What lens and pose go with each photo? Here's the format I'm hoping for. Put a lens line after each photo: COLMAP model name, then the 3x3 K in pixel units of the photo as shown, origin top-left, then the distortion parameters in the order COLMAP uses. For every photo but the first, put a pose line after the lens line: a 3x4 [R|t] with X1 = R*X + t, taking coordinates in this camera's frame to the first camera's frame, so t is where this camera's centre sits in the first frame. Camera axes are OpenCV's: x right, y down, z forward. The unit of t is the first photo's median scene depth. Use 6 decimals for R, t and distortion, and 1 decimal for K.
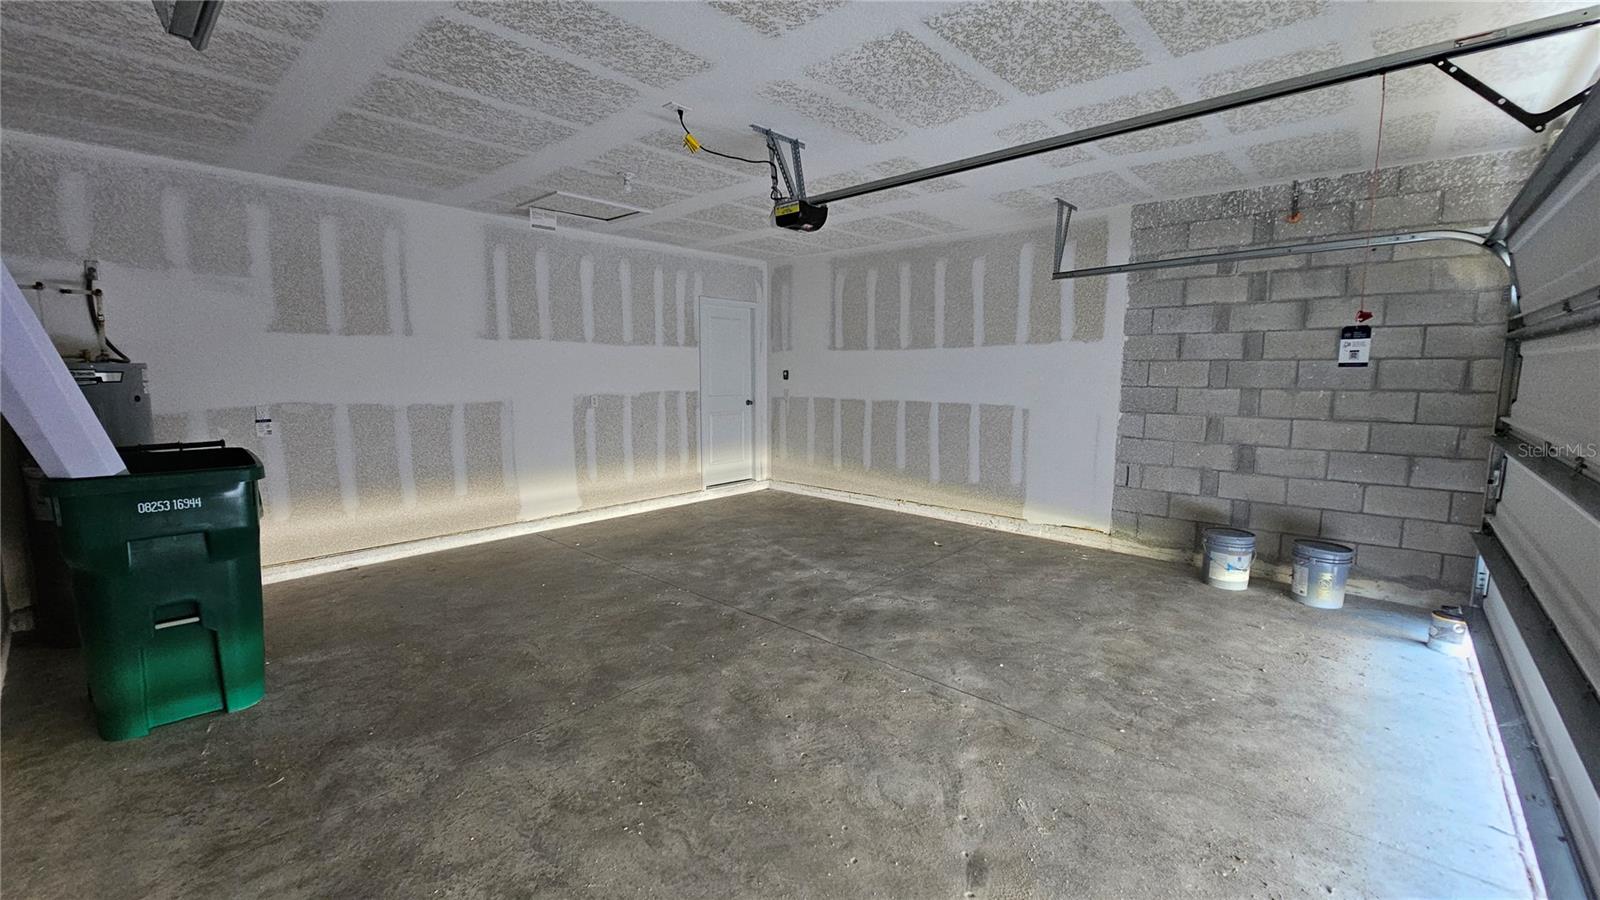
lens RADIAL K [[650.2, 0, 771.7], [0, 650.2, 456.1], [0, 0, 1]] dist [0.000235, -0.000040]
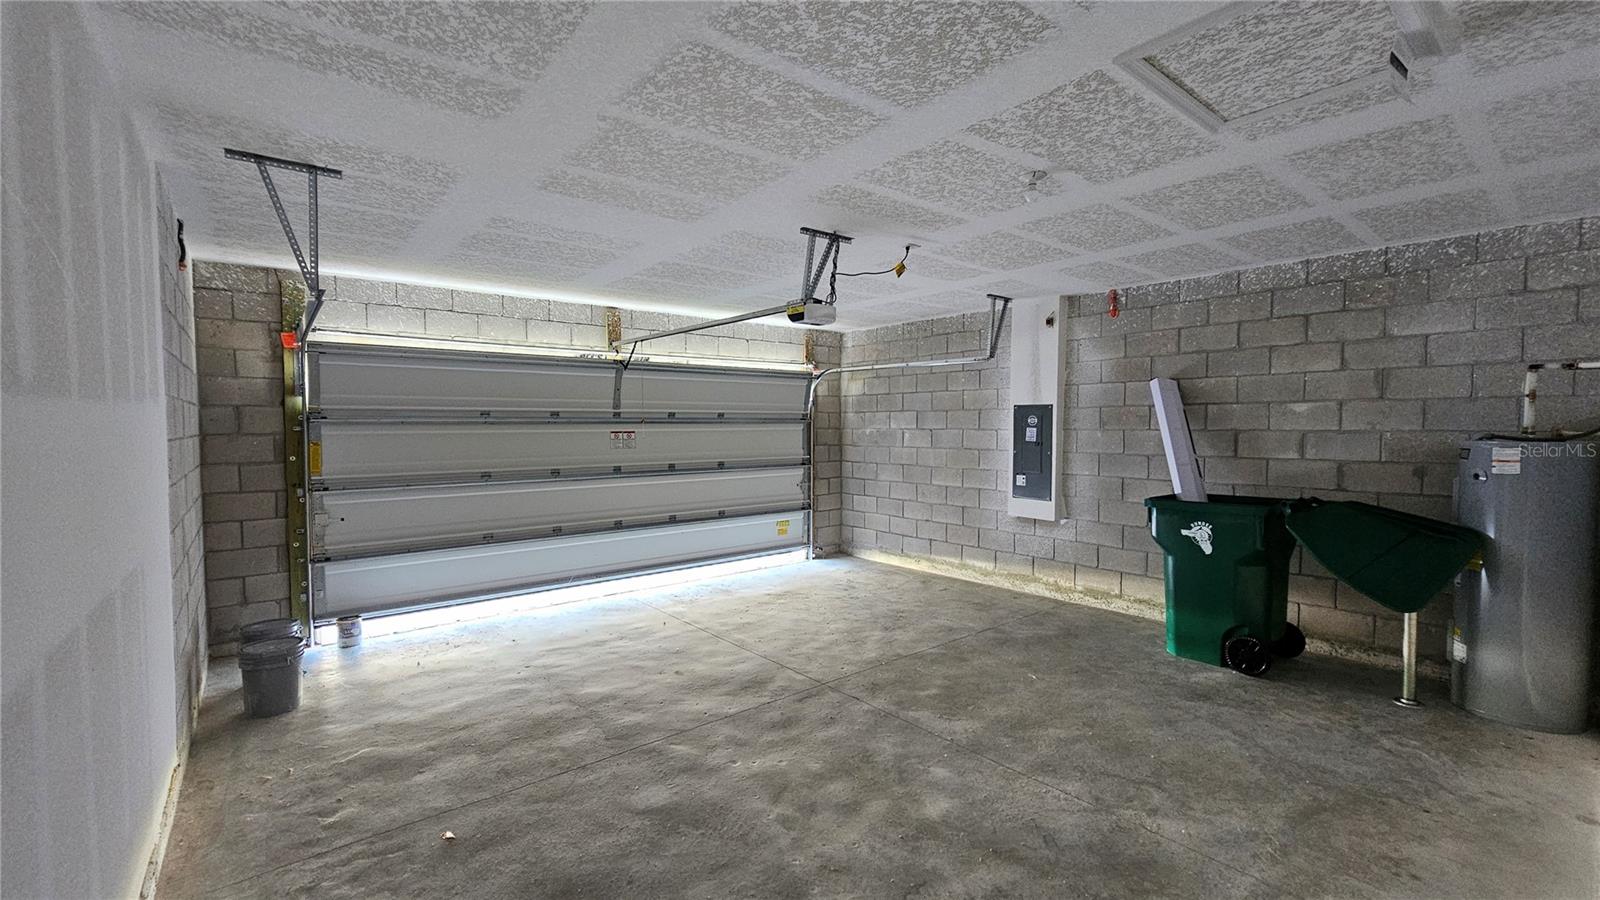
lens RADIAL K [[650.2, 0, 789.2], [0, 650.2, 448.8], [0, 0, 1]] dist [0.000235, -0.000040]
pose [[-0.991659, -0.002774, 0.128861, -0.059801], [0.019445, 0.985105, 0.170850, -0.291166], [-0.127415, 0.171931, -0.976834, 1.912070]]
